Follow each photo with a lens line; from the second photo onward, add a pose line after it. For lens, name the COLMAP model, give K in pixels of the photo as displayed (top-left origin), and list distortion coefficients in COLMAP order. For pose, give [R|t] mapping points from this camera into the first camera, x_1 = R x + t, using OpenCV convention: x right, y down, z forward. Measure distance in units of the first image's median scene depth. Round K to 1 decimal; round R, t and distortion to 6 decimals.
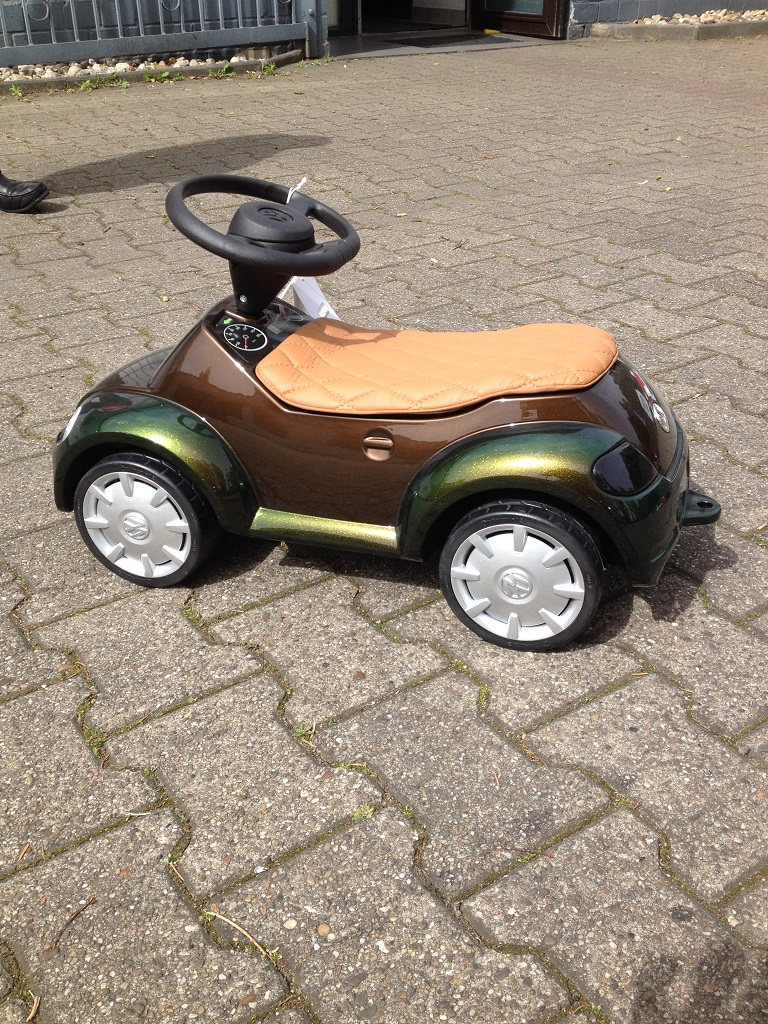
lens RADIAL K [[1019.1, 0, 392.0], [0, 1019.1, 489.2], [0, 0, 1]] dist [0.154564, -0.364689]
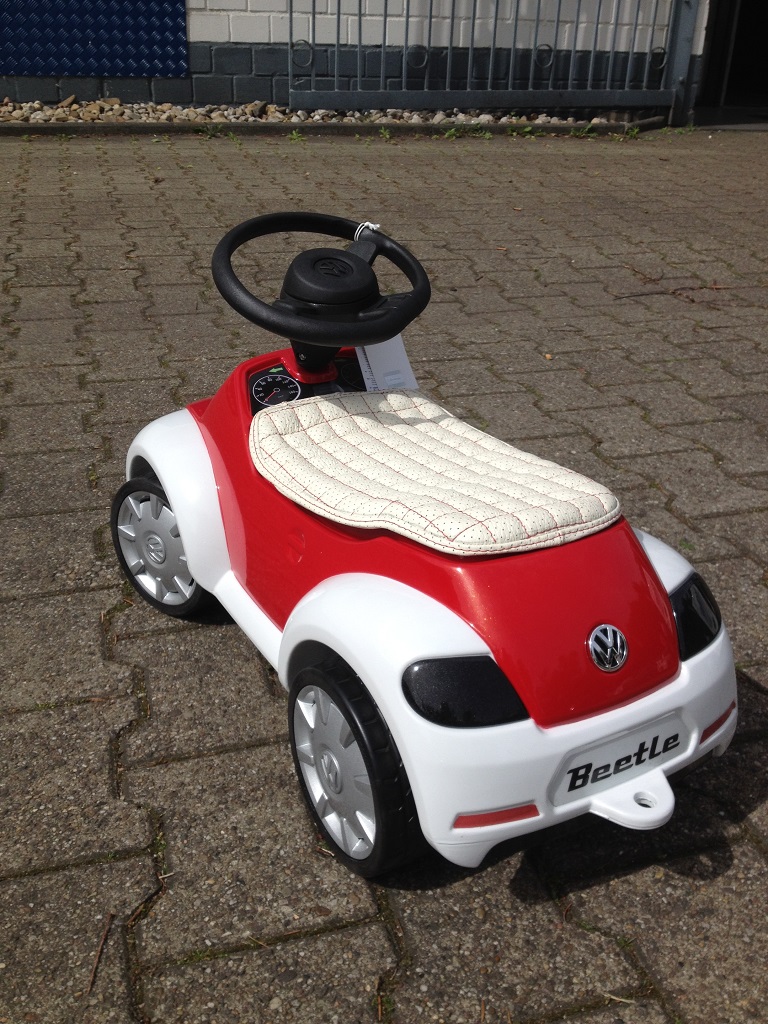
lens RADIAL K [[1010.0, 0, 384.0], [0, 1010.0, 512.0], [0, 0, 1]] dist [0.106437, -0.260915]
pose [[0.955859, 0.172858, -0.237598, -0.253364], [-0.179686, 0.983698, -0.007214, -0.021534], [0.232477, 0.049588, 0.971337, 0.131258]]
